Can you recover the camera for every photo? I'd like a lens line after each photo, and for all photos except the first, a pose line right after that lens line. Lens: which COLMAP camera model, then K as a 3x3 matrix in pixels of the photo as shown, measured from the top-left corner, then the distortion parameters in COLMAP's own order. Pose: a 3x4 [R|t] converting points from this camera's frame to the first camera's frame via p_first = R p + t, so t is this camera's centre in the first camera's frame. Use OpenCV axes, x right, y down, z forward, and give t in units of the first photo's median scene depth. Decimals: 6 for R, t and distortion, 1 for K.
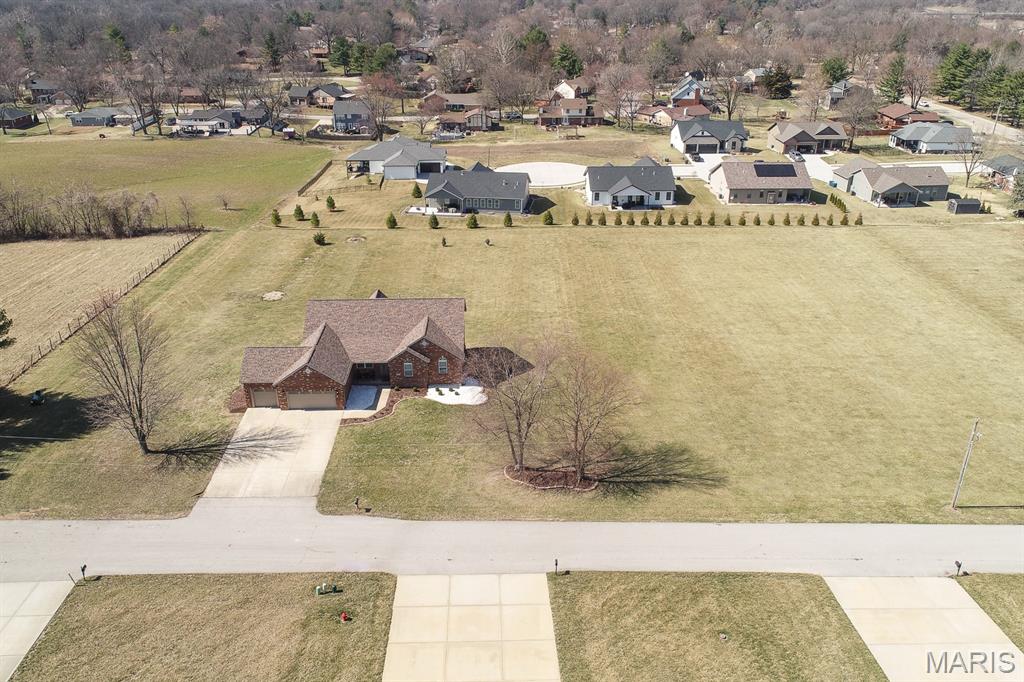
lens RADIAL K [[830.2, 0, 512.0], [0, 830.2, 341.0], [0, 0, 1]] dist [0.002657, -0.003690]
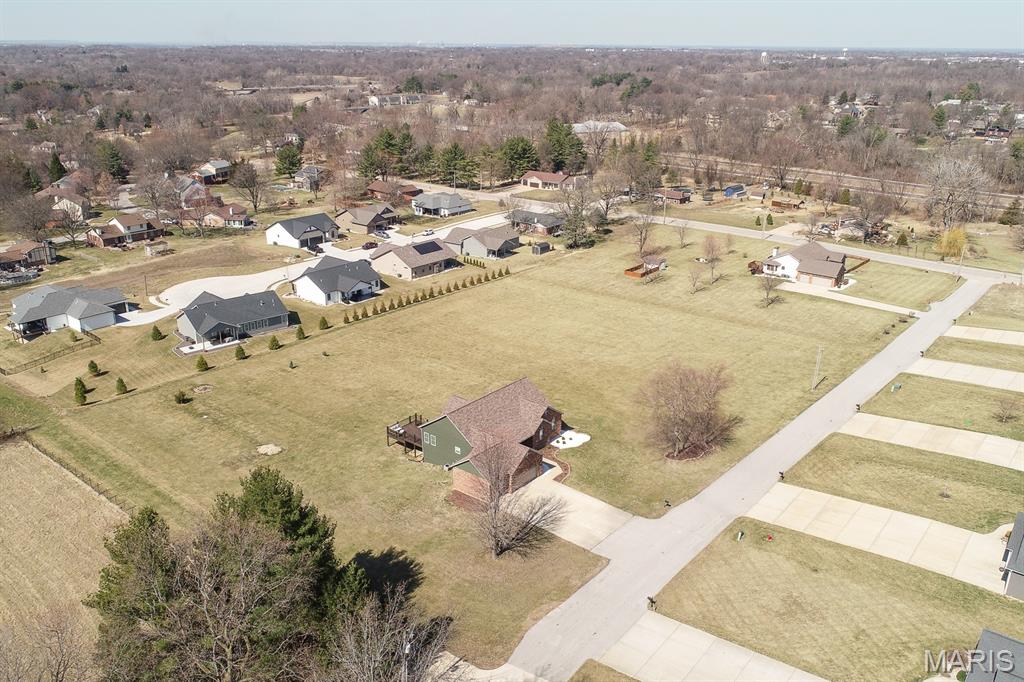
lens RADIAL K [[830.2, 0, 512.0], [0, 830.2, 341.0], [0, 0, 1]] dist [0.002657, -0.003690]
pose [[0.650464, -0.257305, 0.714627, -0.835769], [0.306200, 0.949861, 0.063293, -0.163286], [-0.695081, 0.177649, 0.696637, 0.050274]]
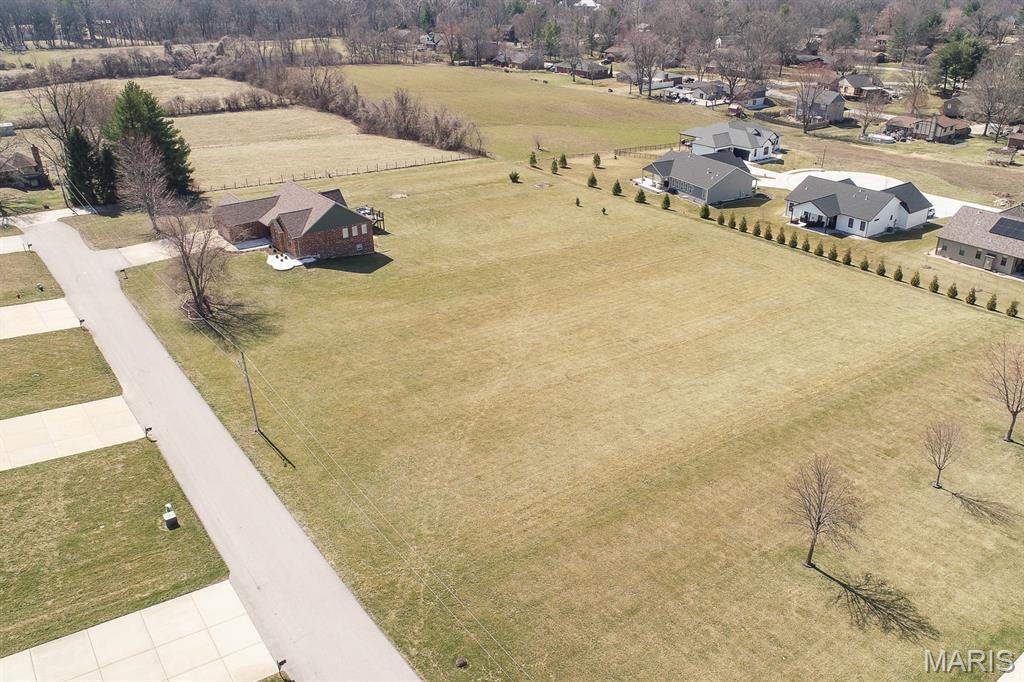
lens RADIAL K [[830.2, 0, 512.0], [0, 830.2, 341.0], [0, 0, 1]] dist [0.002657, -0.003690]
pose [[0.579942, 0.345178, -0.737916, 0.937732], [-0.335025, 0.926711, 0.170189, -0.134306], [0.742580, 0.148521, 0.653082, 0.309976]]
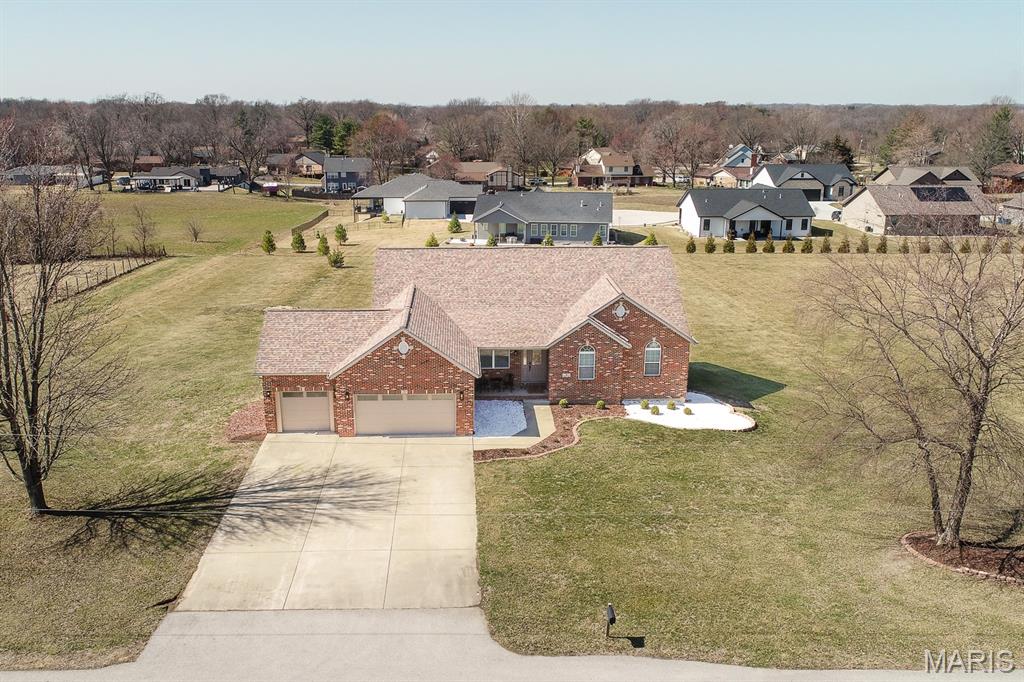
lens RADIAL K [[890.5, 0, 487.7], [0, 890.5, 341.7], [0, 0, 1]] dist [-0.003622, -0.004828]
pose [[0.999907, -0.000373, 0.013623, -0.148284], [0.002649, 0.985874, -0.167469, 0.085028], [-0.013369, 0.167489, 0.985783, 0.363391]]
